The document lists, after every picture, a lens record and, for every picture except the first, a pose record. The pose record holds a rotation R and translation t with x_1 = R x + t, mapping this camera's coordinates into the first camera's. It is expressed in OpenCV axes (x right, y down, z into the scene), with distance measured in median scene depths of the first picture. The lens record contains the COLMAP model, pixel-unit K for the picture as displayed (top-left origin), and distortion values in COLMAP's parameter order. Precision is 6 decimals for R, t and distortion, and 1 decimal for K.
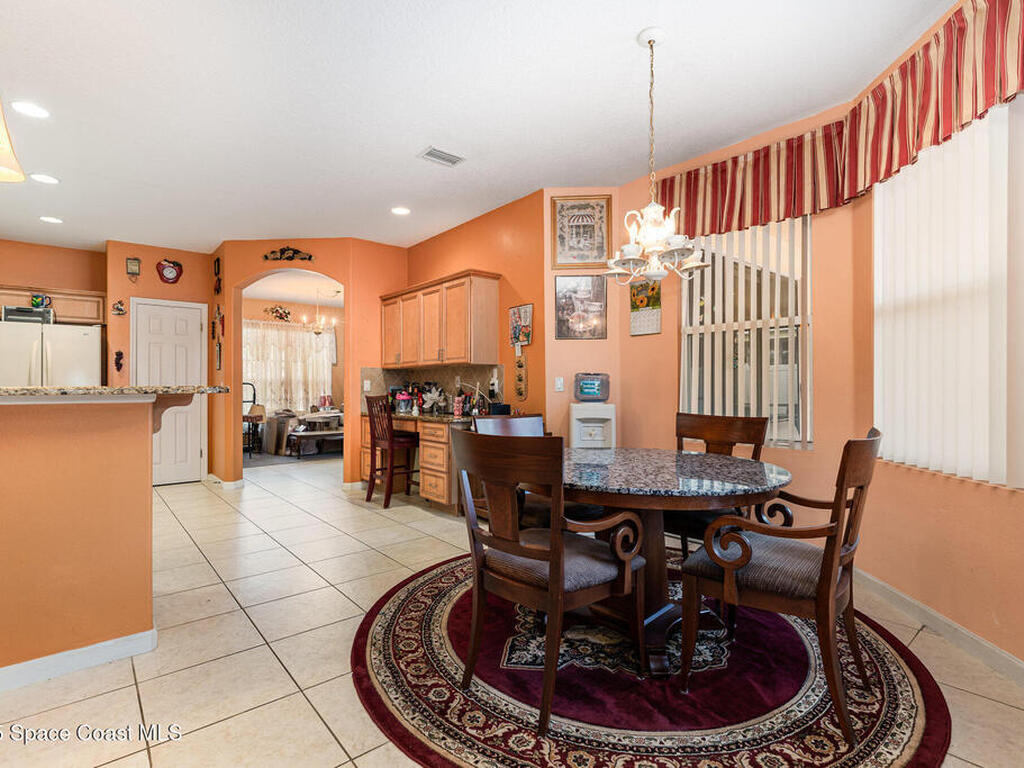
lens RADIAL K [[510.2, 0, 535.6], [0, 510.2, 382.5], [0, 0, 1]] dist [-0.002063, -0.000890]
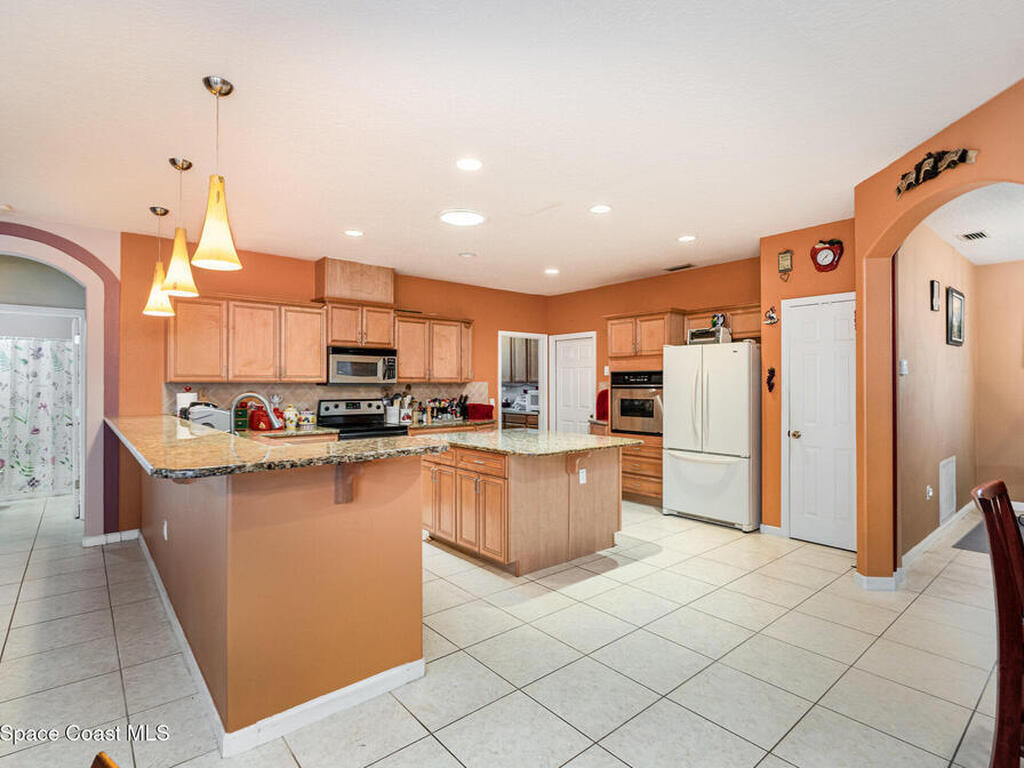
lens RADIAL K [[521.1, 0, 492.5], [0, 521.1, 383.7], [0, 0, 1]] dist [0.000861, 0.000867]
pose [[-0.037057, 0.001491, -0.999312, 0.052304], [0.011343, 0.999935, 0.001071, -0.044688], [0.999249, -0.011295, -0.037072, 0.611636]]
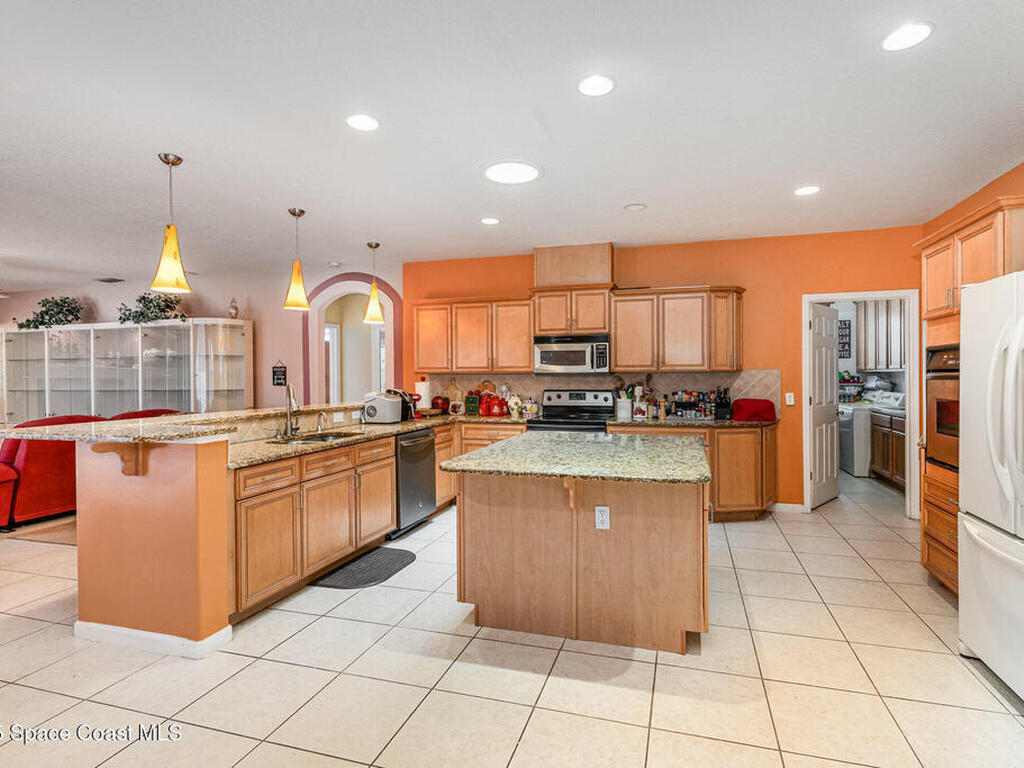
lens RADIAL K [[509.4, 0, 543.8], [0, 509.4, 377.1], [0, 0, 1]] dist [-0.000110, 0.000265]
pose [[-0.841369, 0.012619, -0.540314, -0.426593], [0.016273, 0.999866, -0.001988, -0.038096], [0.540217, -0.010465, -0.841461, 1.099380]]
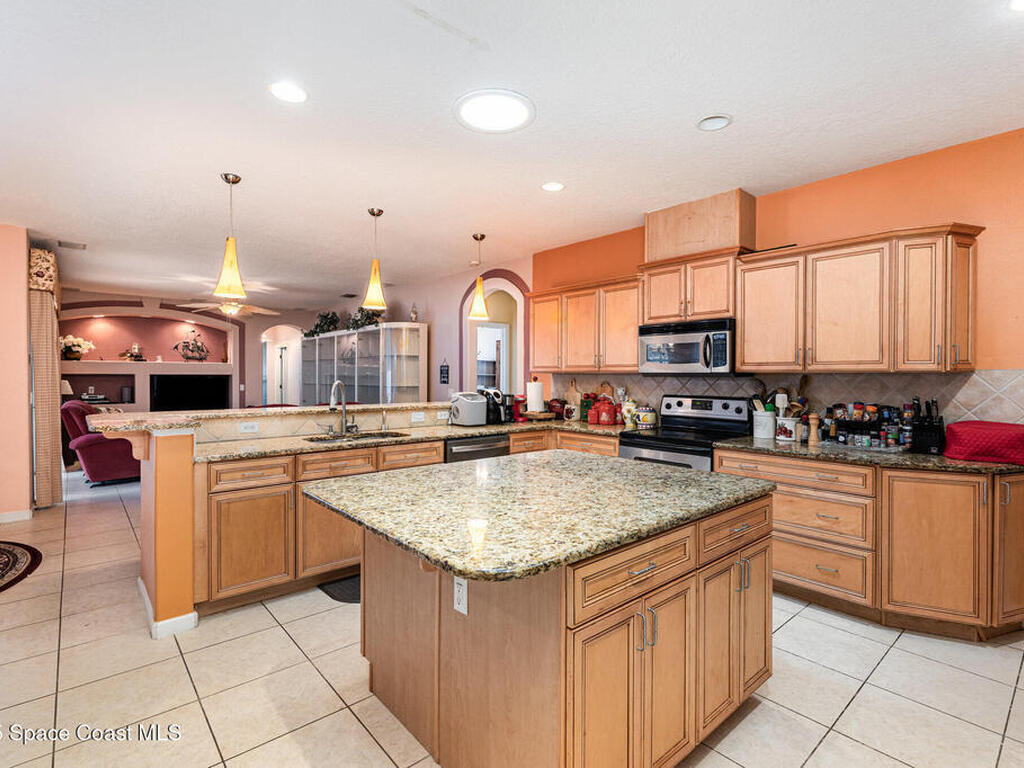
lens RADIAL K [[513.5, 0, 541.8], [0, 513.5, 378.7], [0, 0, 1]] dist [-0.001800, -0.000697]
pose [[-0.999893, 0.000997, -0.014576, -0.783627], [0.001065, 0.999988, -0.004704, -0.036242], [0.014571, -0.004719, -0.999883, 1.038330]]
